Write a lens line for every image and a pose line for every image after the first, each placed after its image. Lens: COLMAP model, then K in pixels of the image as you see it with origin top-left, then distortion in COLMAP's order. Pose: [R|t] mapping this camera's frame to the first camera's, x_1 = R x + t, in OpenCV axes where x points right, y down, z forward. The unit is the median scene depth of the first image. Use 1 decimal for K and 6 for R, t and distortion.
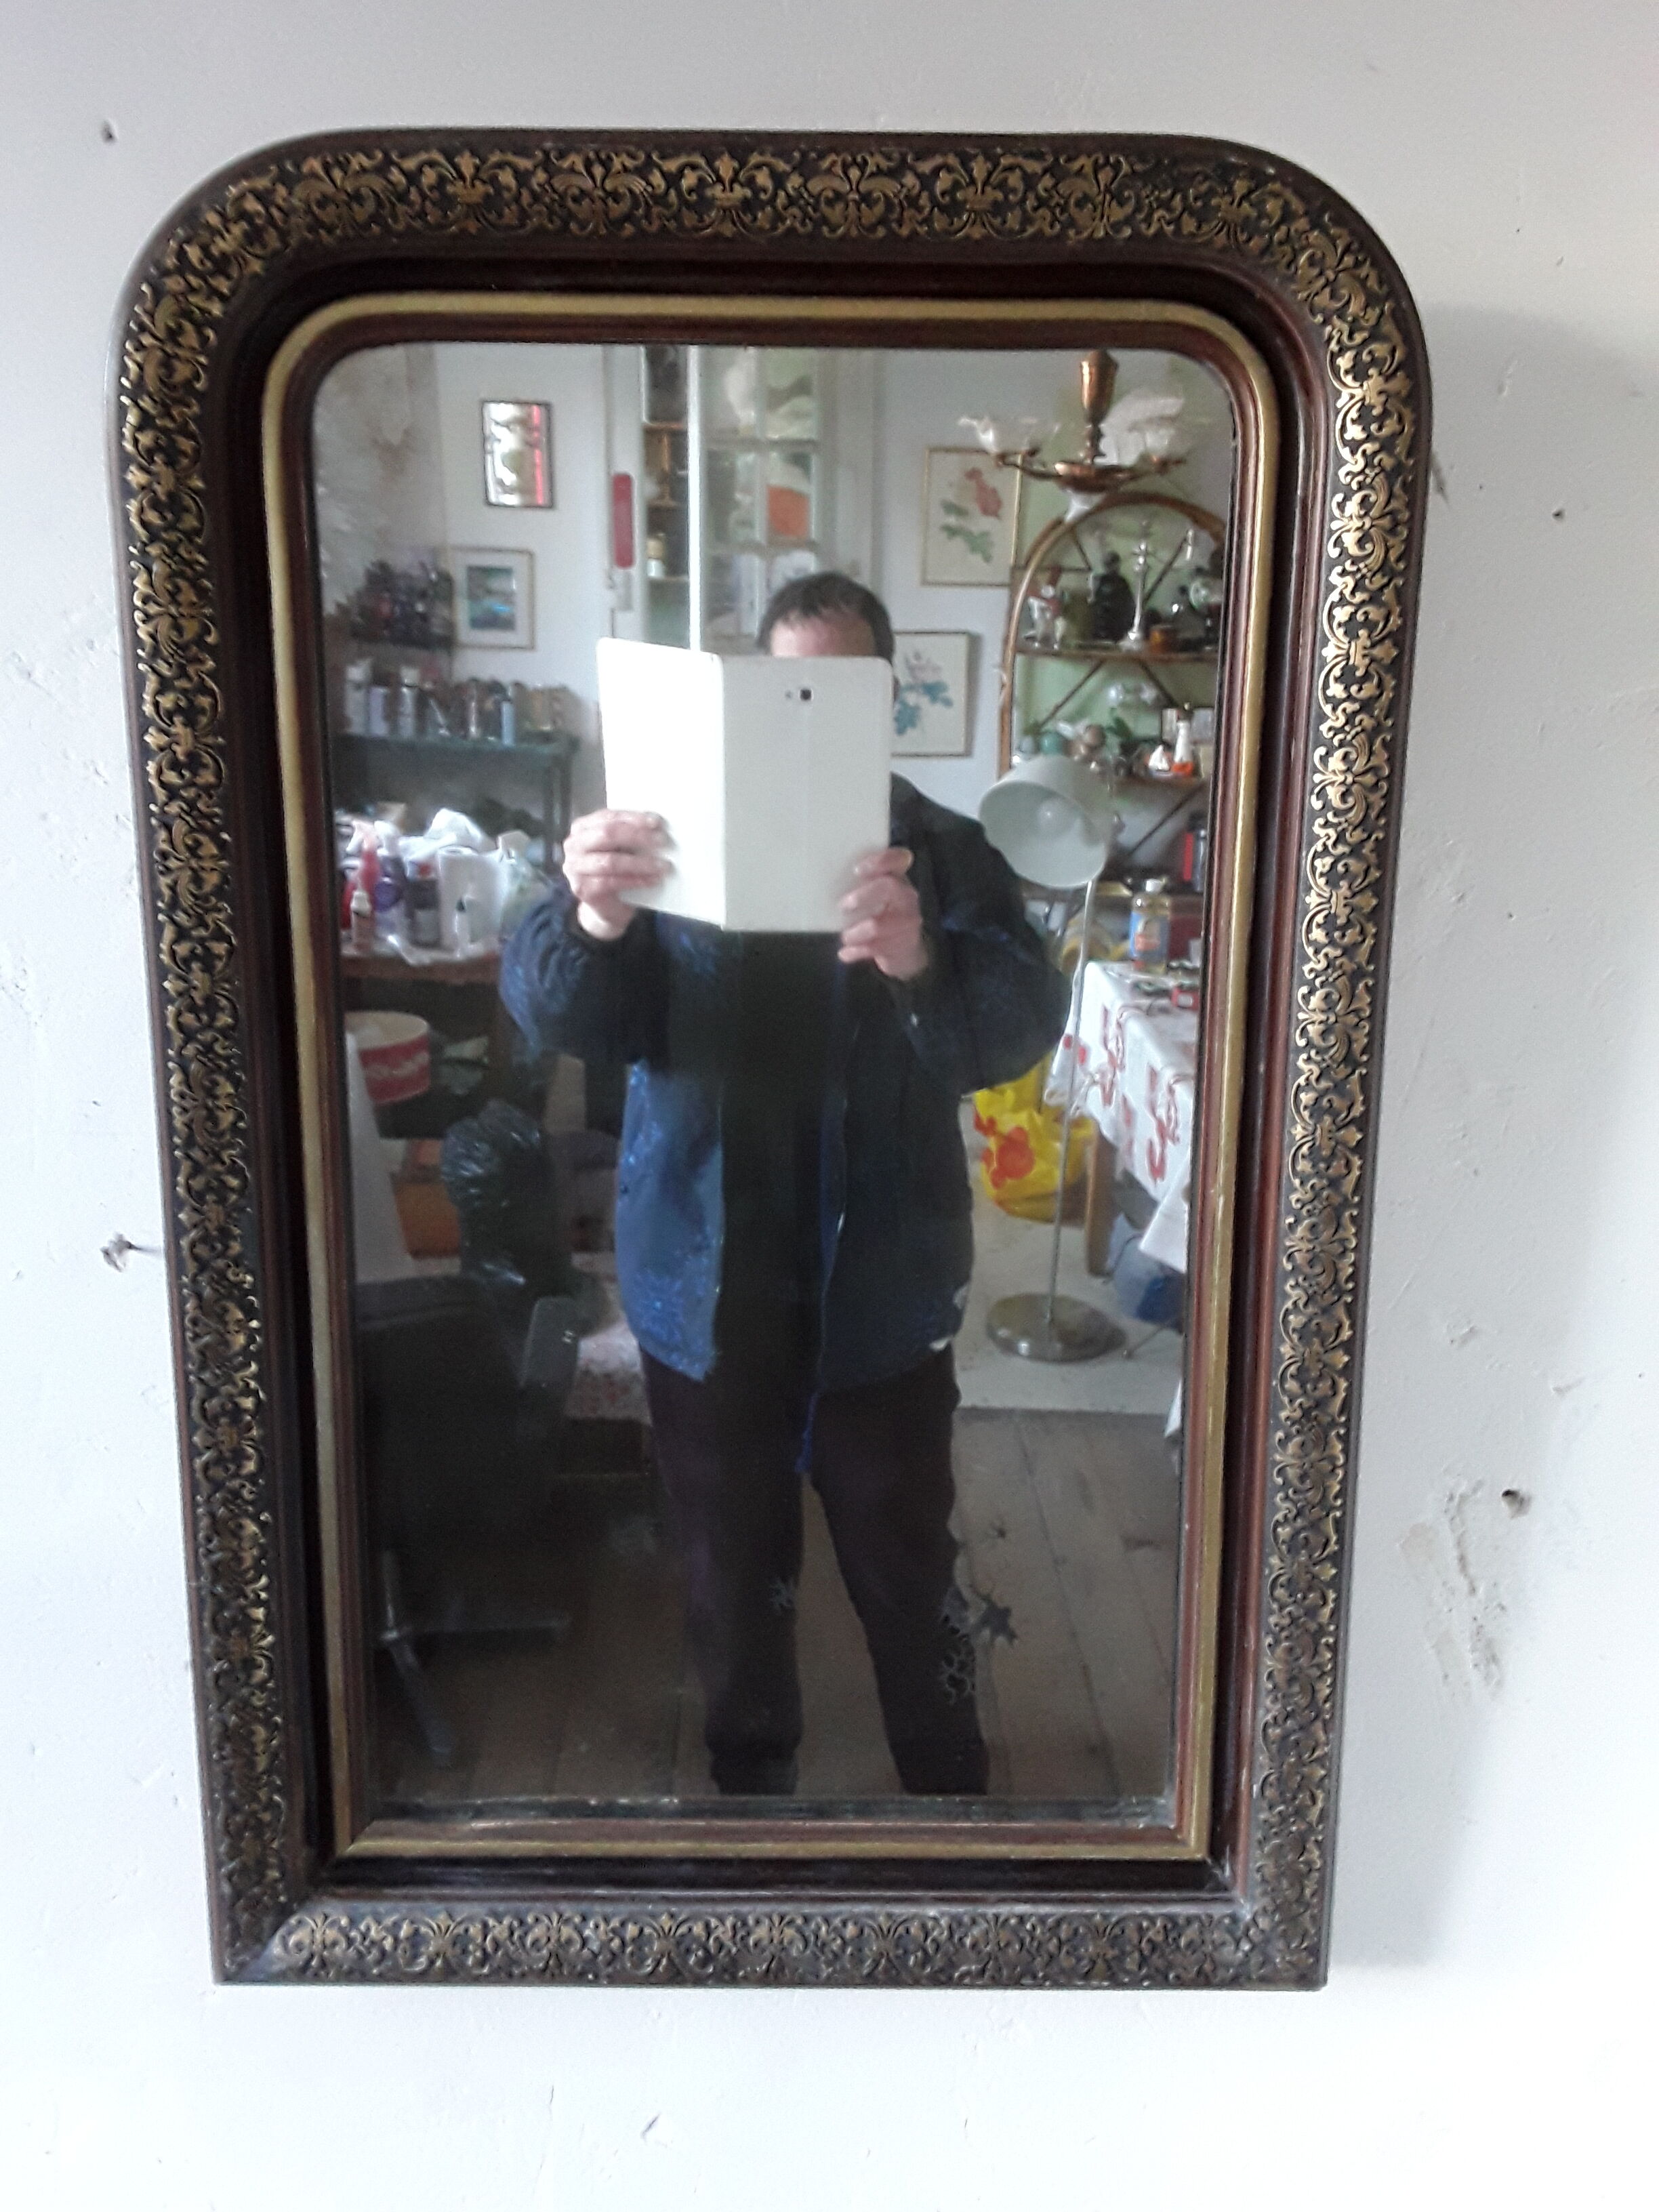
lens RADIAL K [[1796.7, 0, 834.4], [0, 1796.7, 1087.5], [0, 0, 1]] dist [0.129927, -0.217647]
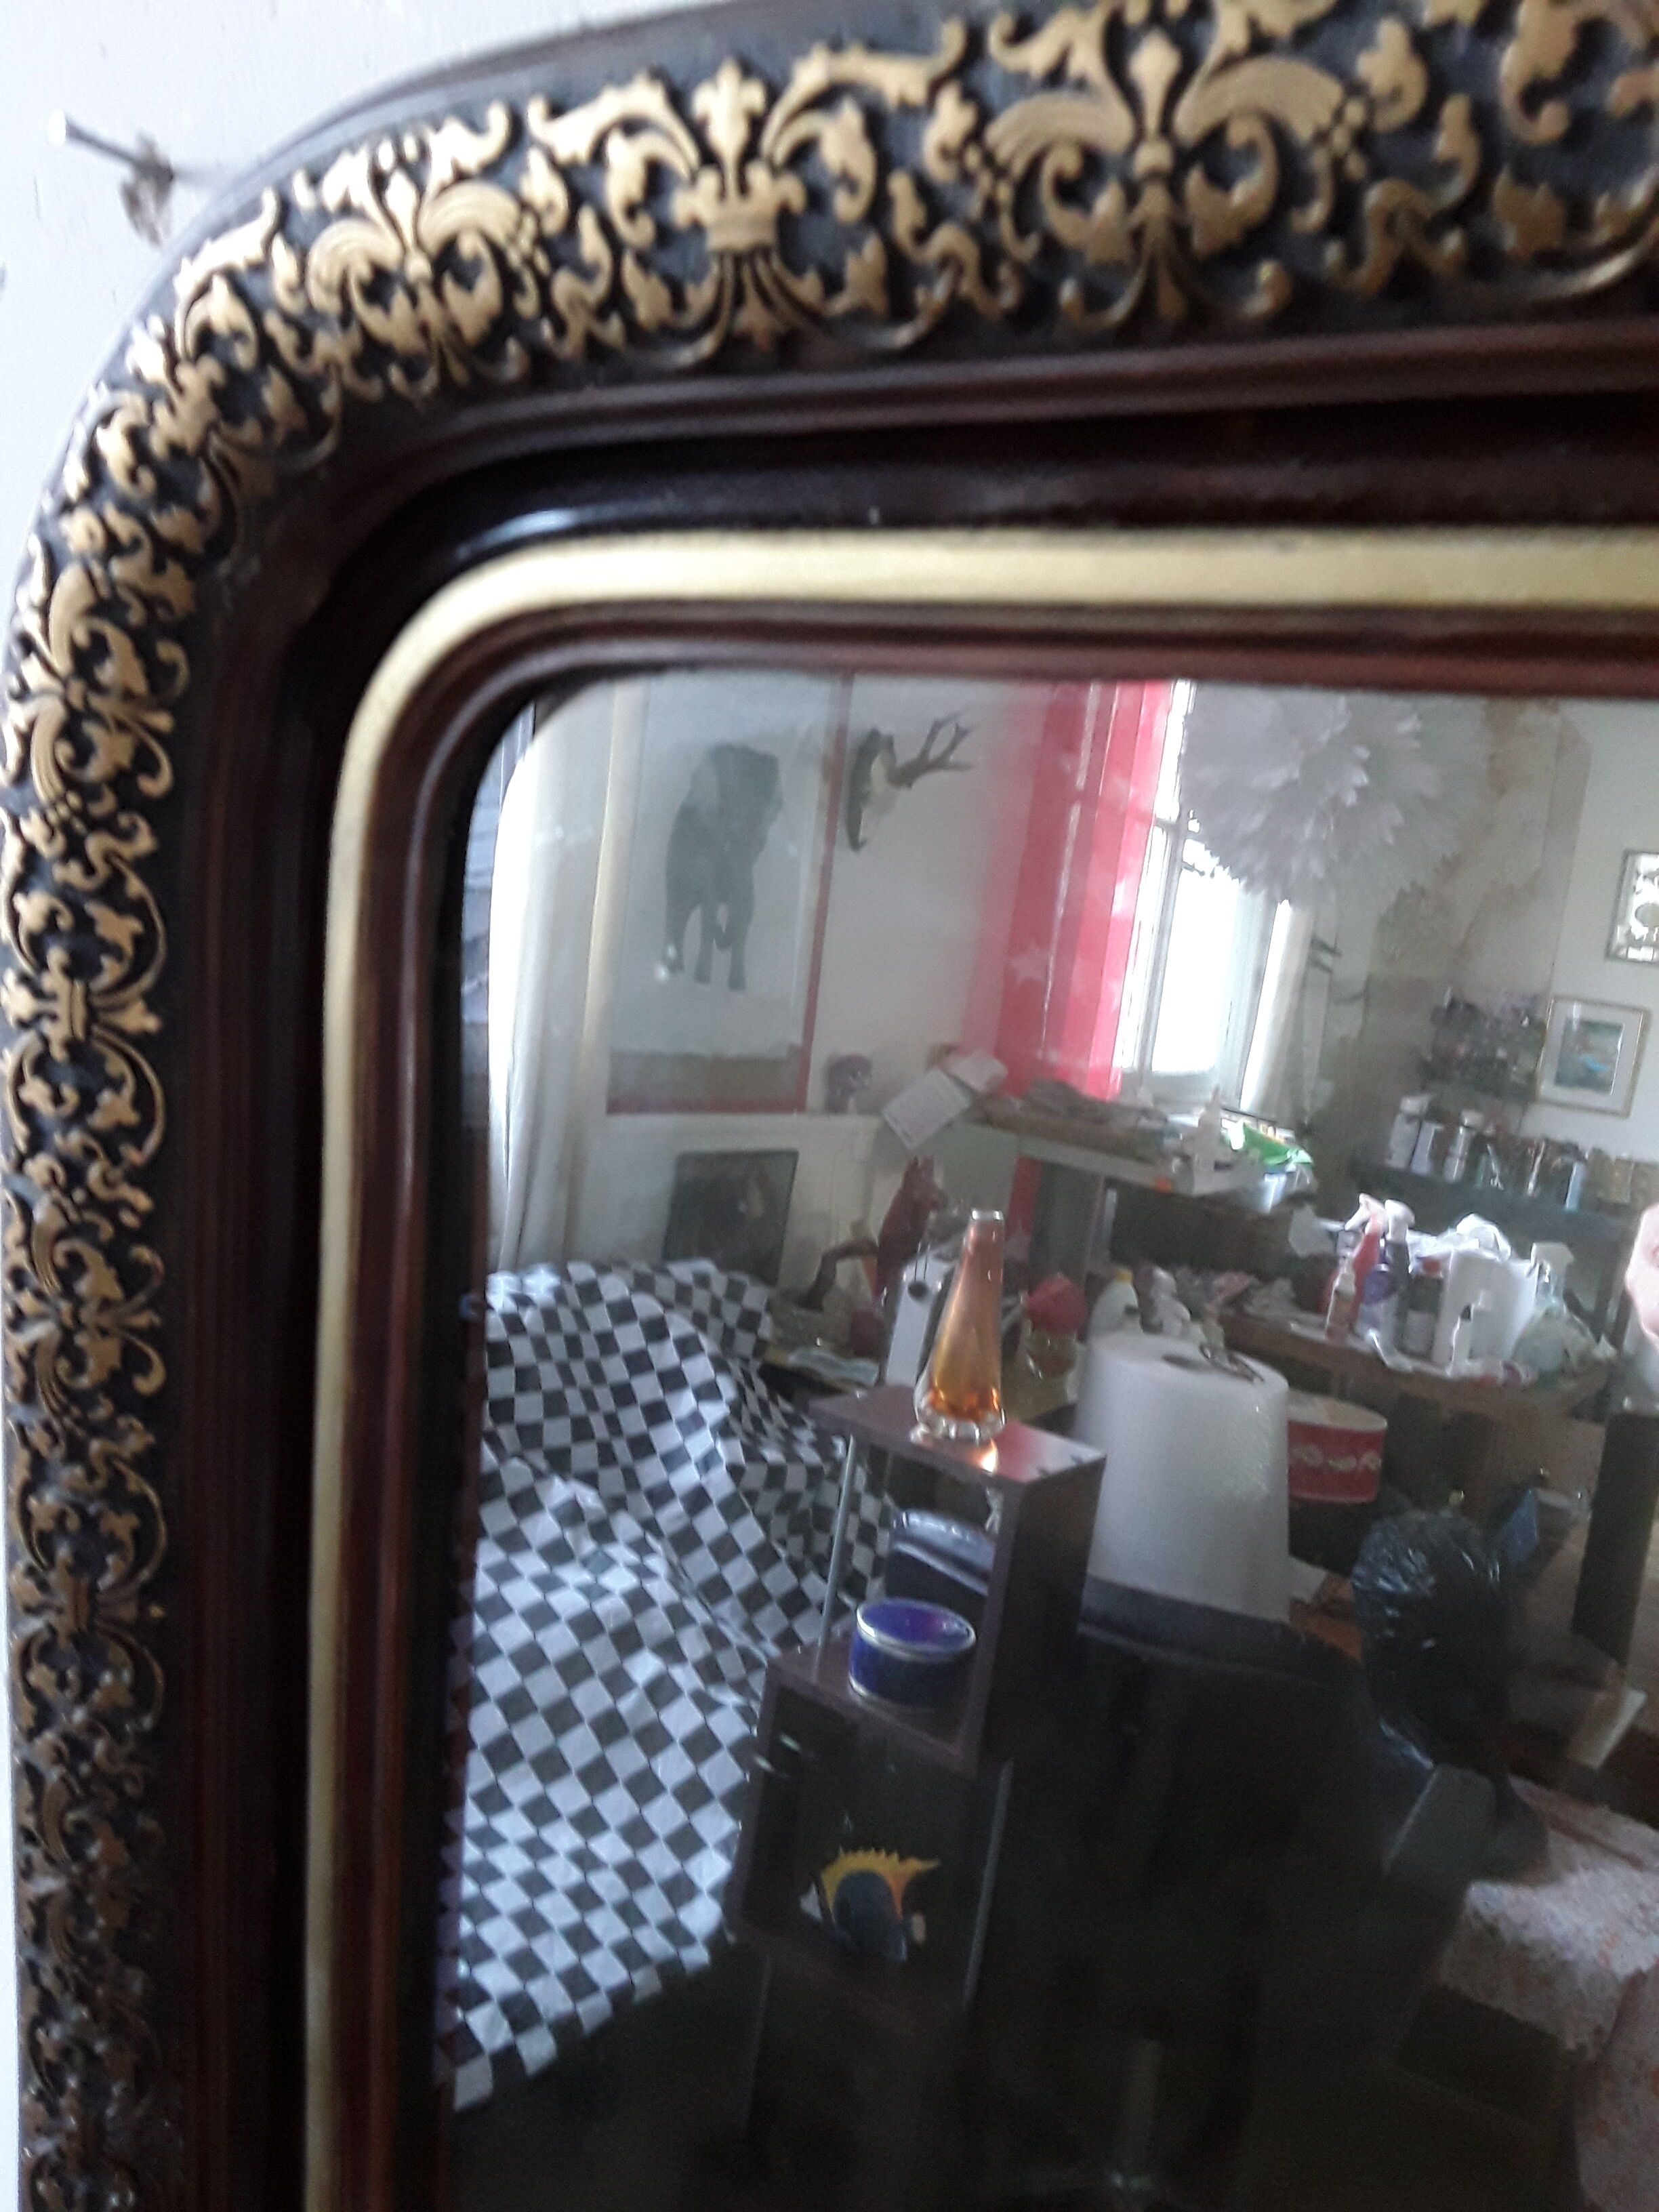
lens RADIAL K [[1787.6, 0, 832.2], [0, 1787.6, 1076.3], [0, 0, 1]] dist [0.131302, -0.189207]
pose [[0.823312, 0.152546, -0.546705, -0.009378], [-0.175880, 0.984363, 0.009797, -0.343063], [0.539651, 0.088089, 0.837268, 0.742601]]
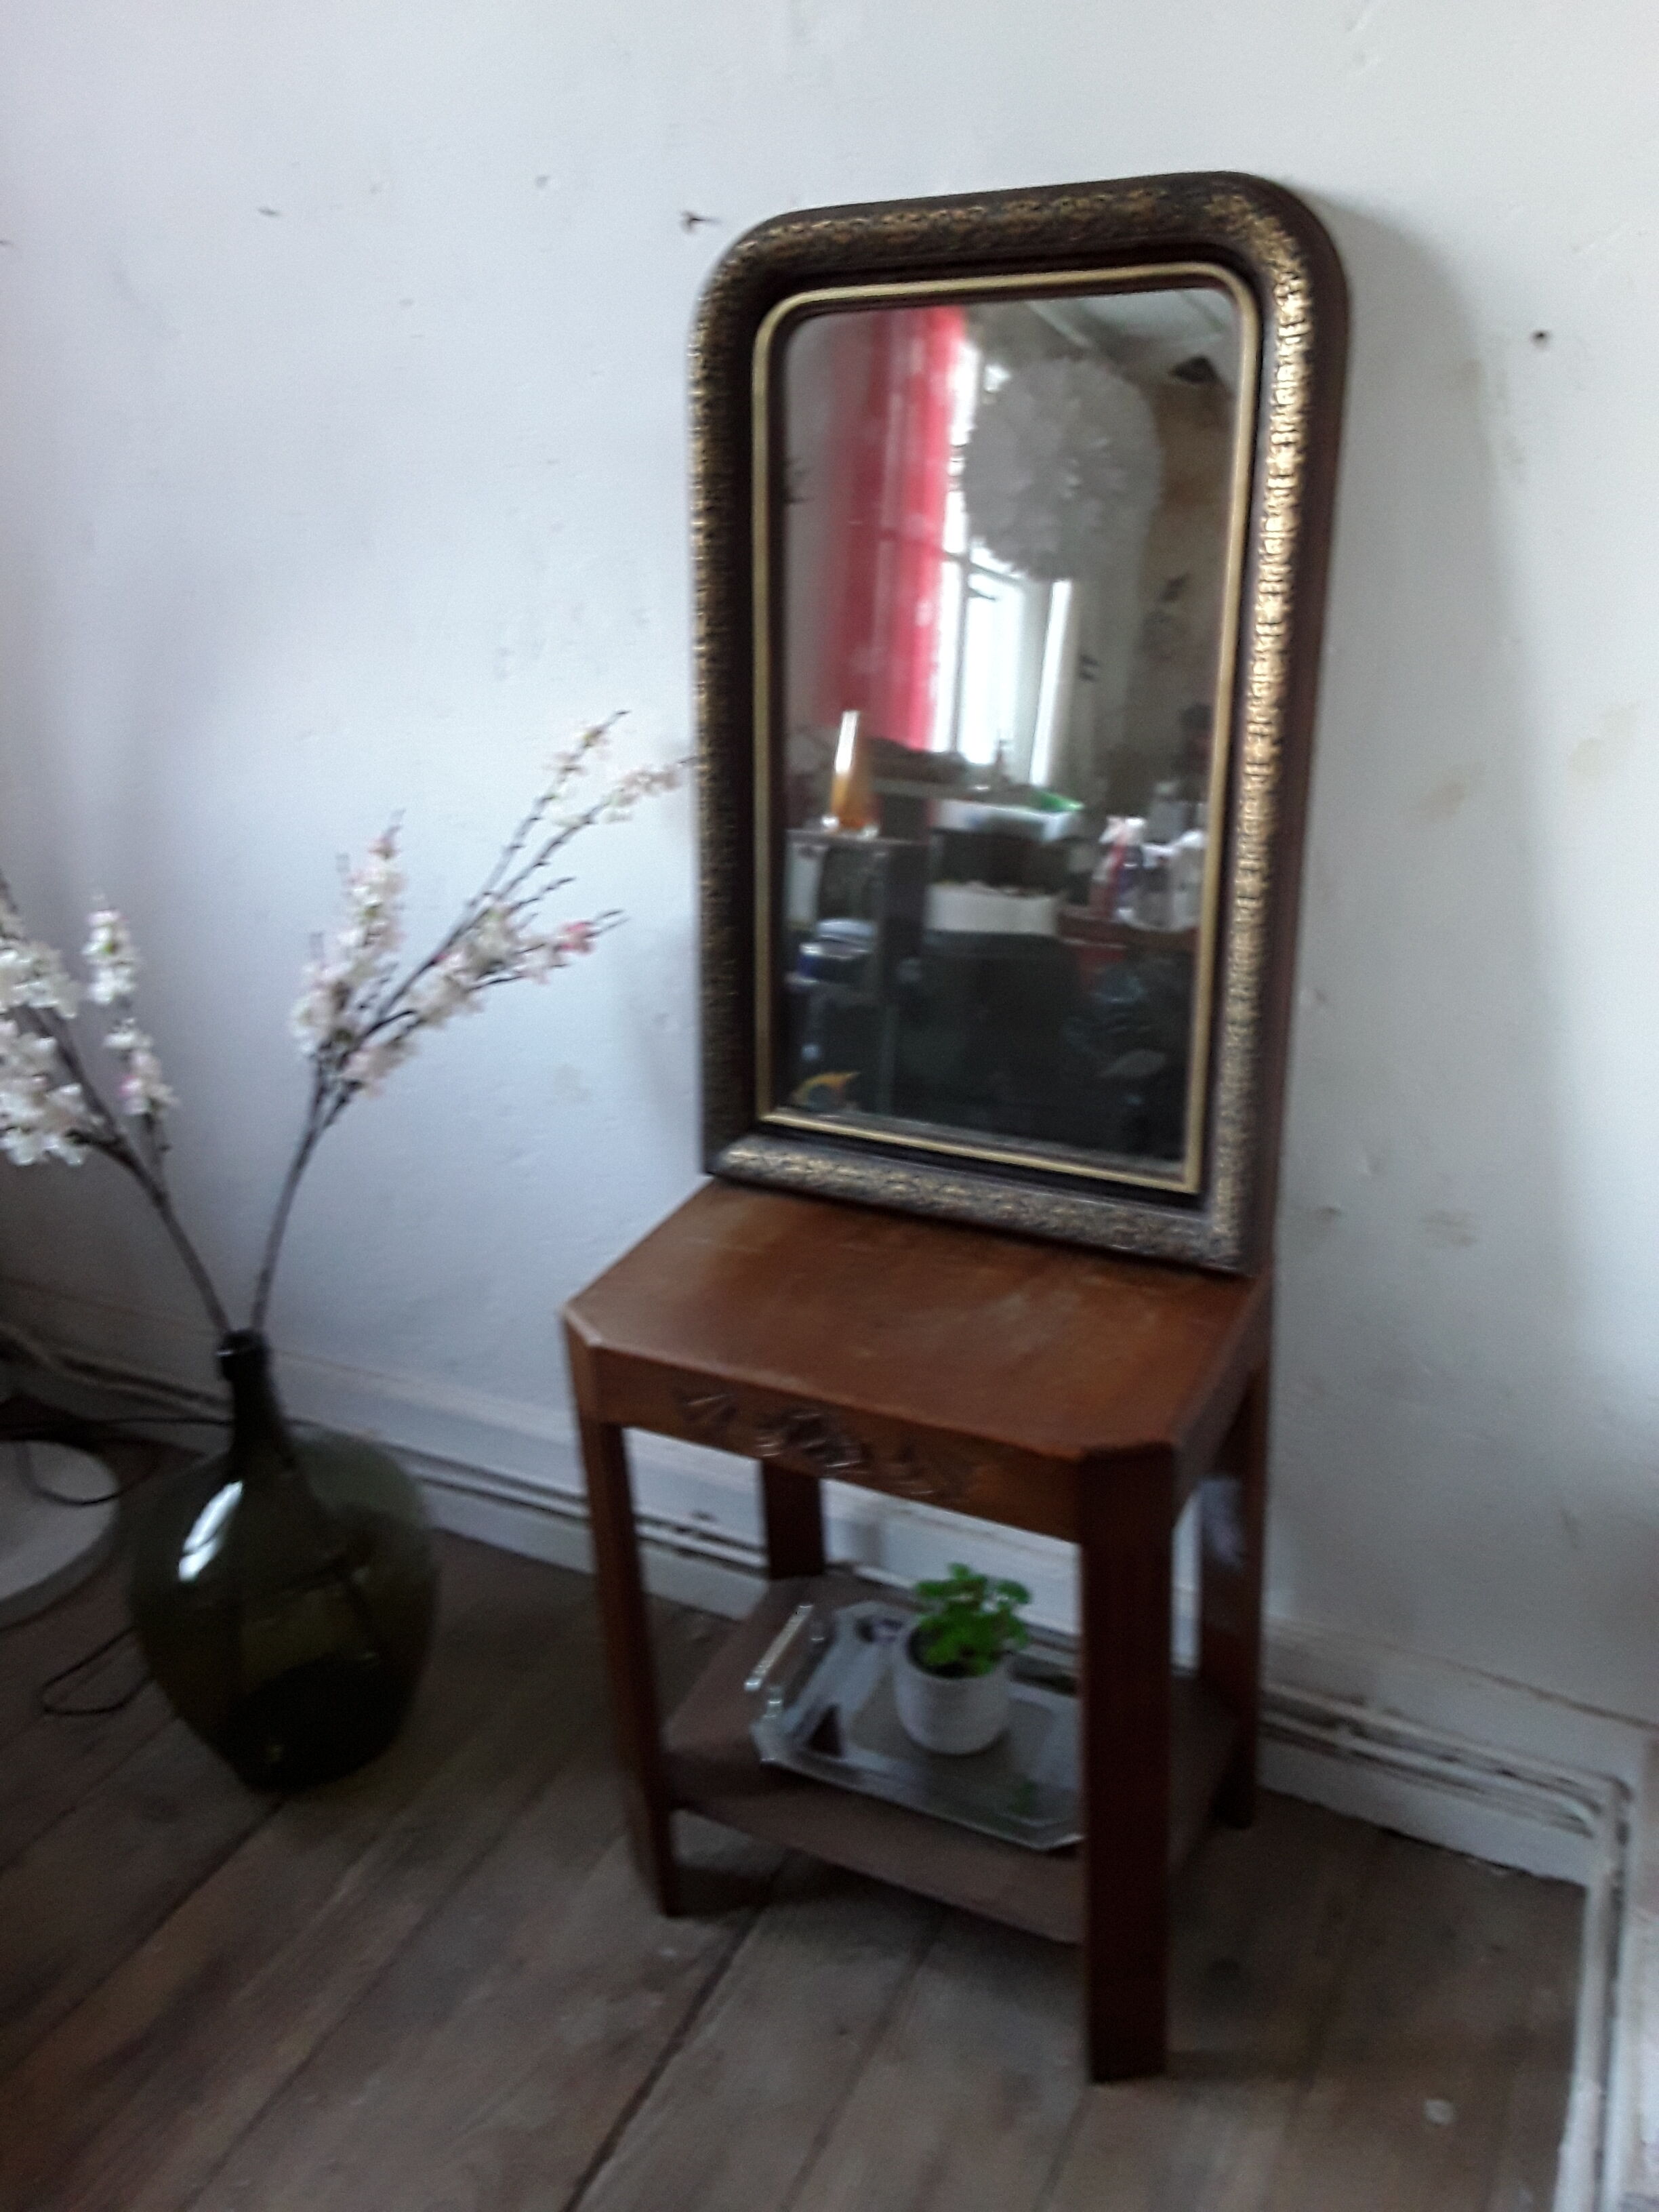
lens RADIAL K [[1796.7, 0, 834.4], [0, 1796.7, 1087.5], [0, 0, 1]] dist [0.129927, -0.217647]
pose [[0.881713, 0.129627, -0.453628, 0.781386], [-0.099574, 0.990984, 0.089639, 0.243814], [0.461158, -0.033866, 0.886671, -0.776032]]
